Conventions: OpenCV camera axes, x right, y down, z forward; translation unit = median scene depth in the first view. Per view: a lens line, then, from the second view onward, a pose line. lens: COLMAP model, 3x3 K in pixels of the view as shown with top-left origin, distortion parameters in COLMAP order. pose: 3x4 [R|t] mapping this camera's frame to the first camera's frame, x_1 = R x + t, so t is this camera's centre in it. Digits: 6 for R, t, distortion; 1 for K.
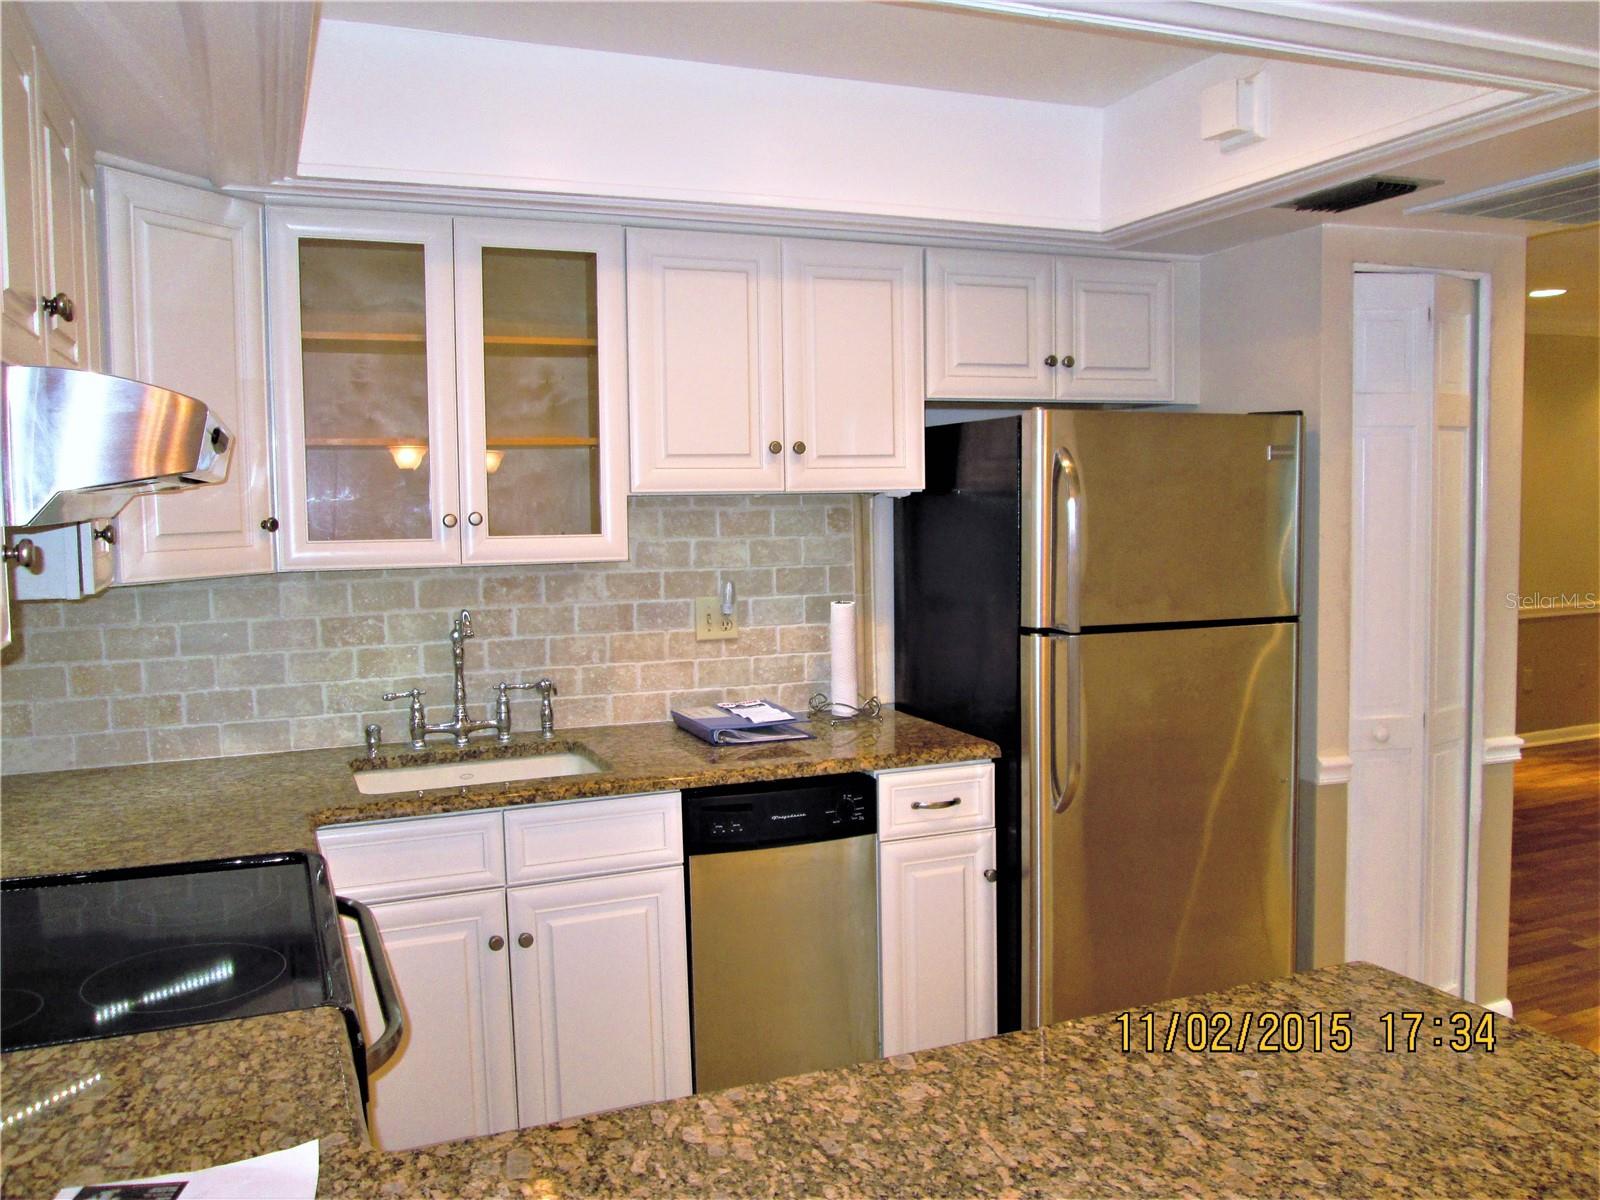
lens RADIAL K [[1333.8, 0, 800.0], [0, 1333.8, 600.0], [0, 0, 1]] dist [-0.045135, 0.016708]
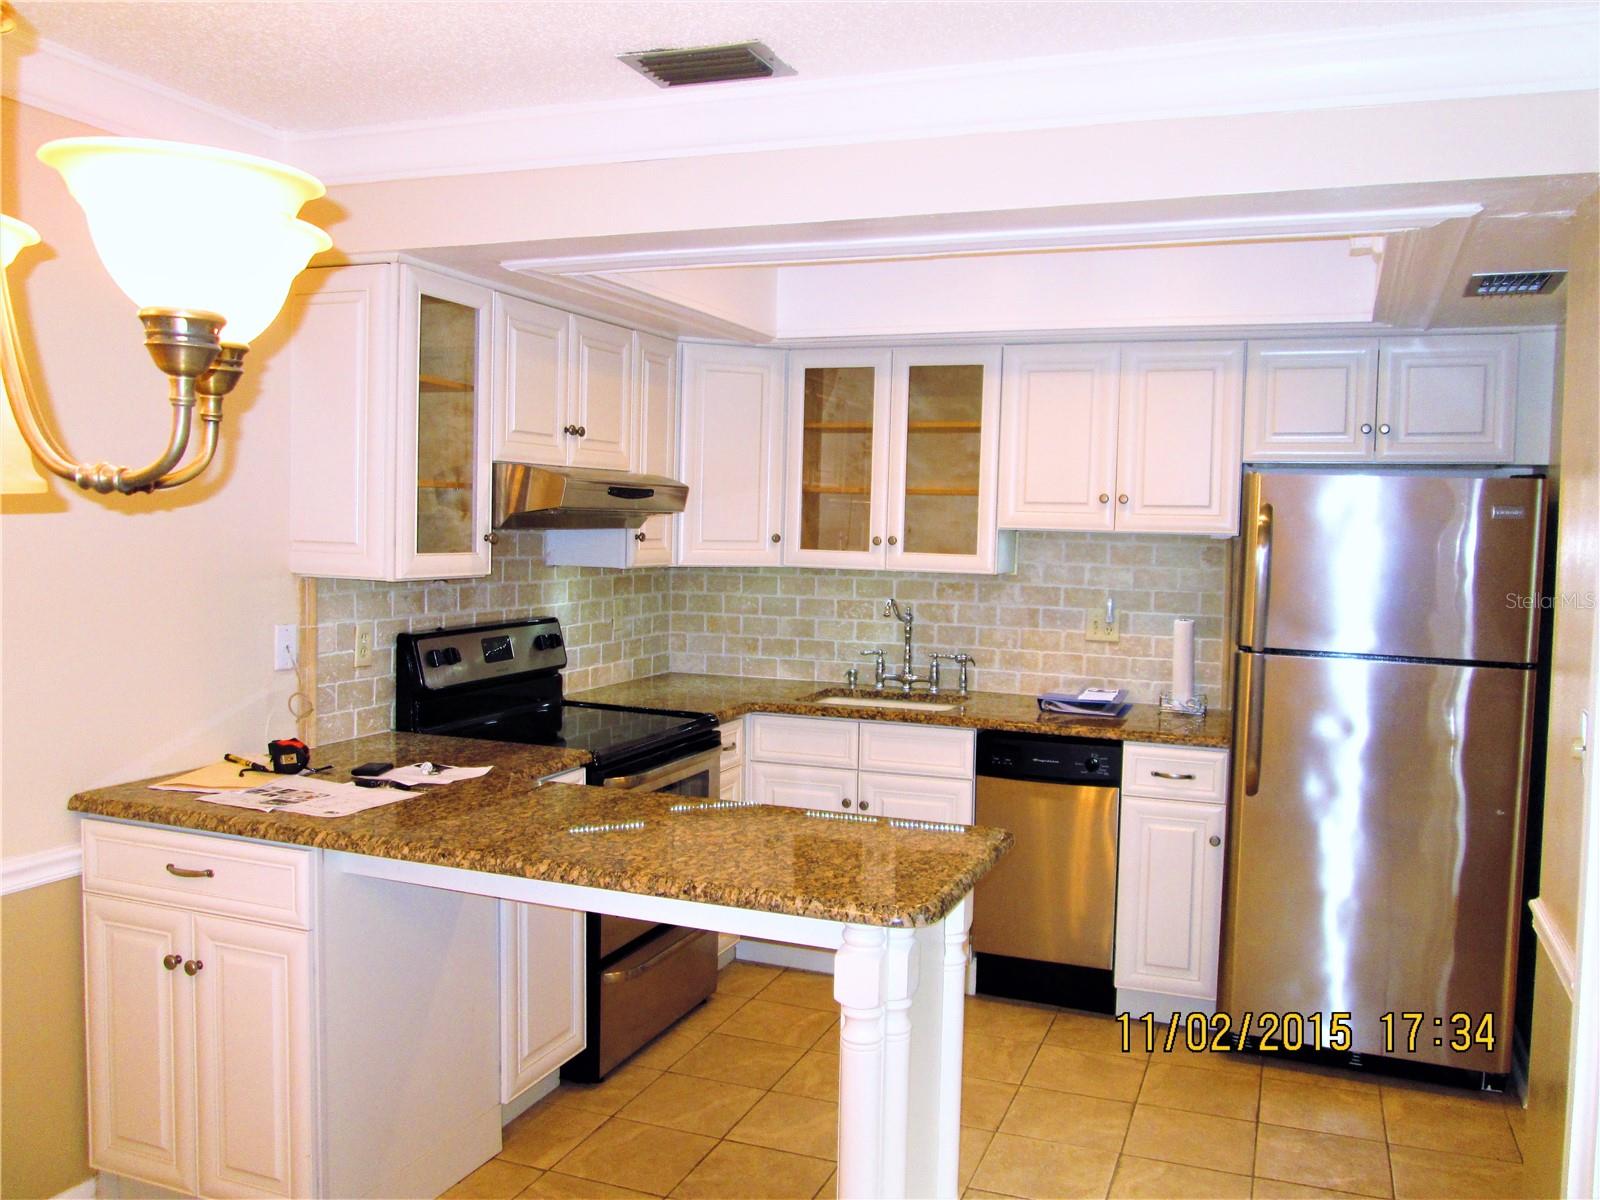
lens RADIAL K [[1333.8, 0, 800.0], [0, 1333.8, 600.0], [0, 0, 1]] dist [-0.045135, 0.016708]
pose [[0.723057, 0.070805, -0.687150, 0.710203], [-0.085605, 0.996250, 0.012576, -0.002222], [0.685464, 0.049730, 0.726407, -0.194226]]
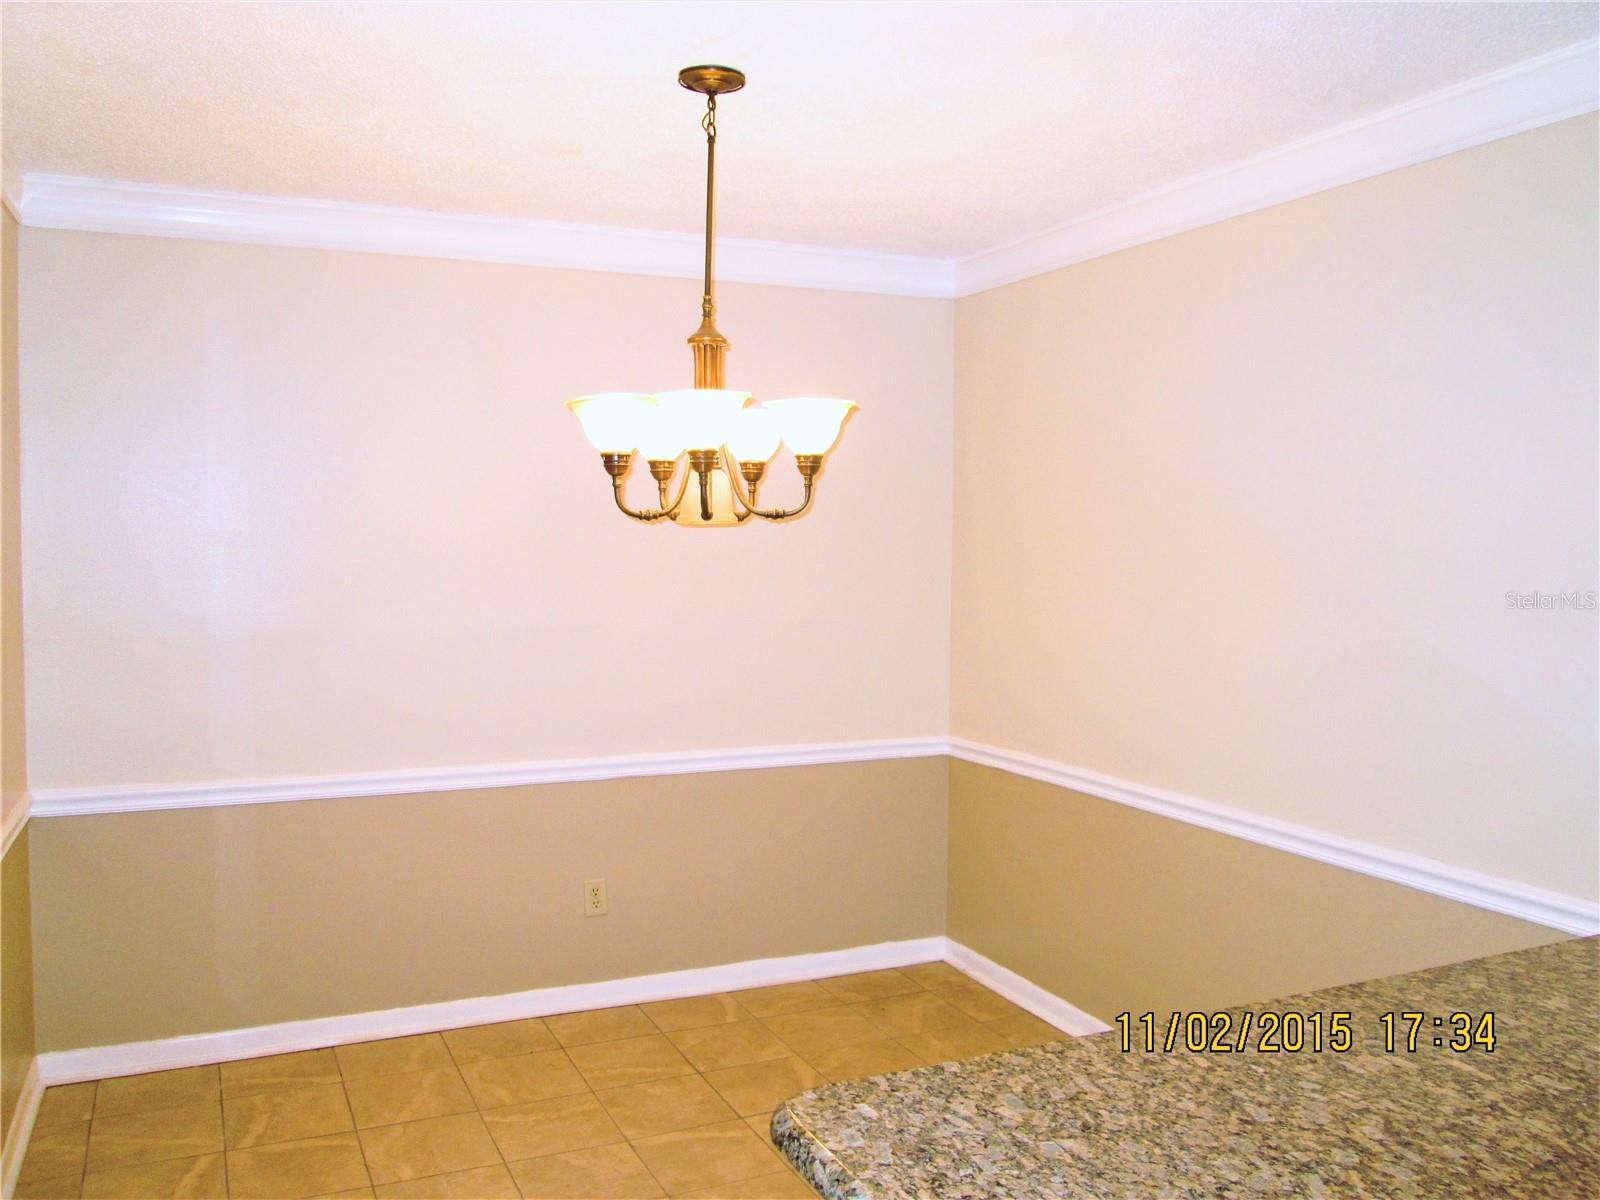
lens RADIAL K [[1333.8, 0, 800.0], [0, 1333.8, 600.0], [0, 0, 1]] dist [-0.045135, 0.016708]
pose [[-0.999099, 0.024746, -0.034476, 0.303142], [0.020201, 0.991767, 0.126453, -0.066465], [0.037321, 0.125643, -0.991373, 0.770519]]
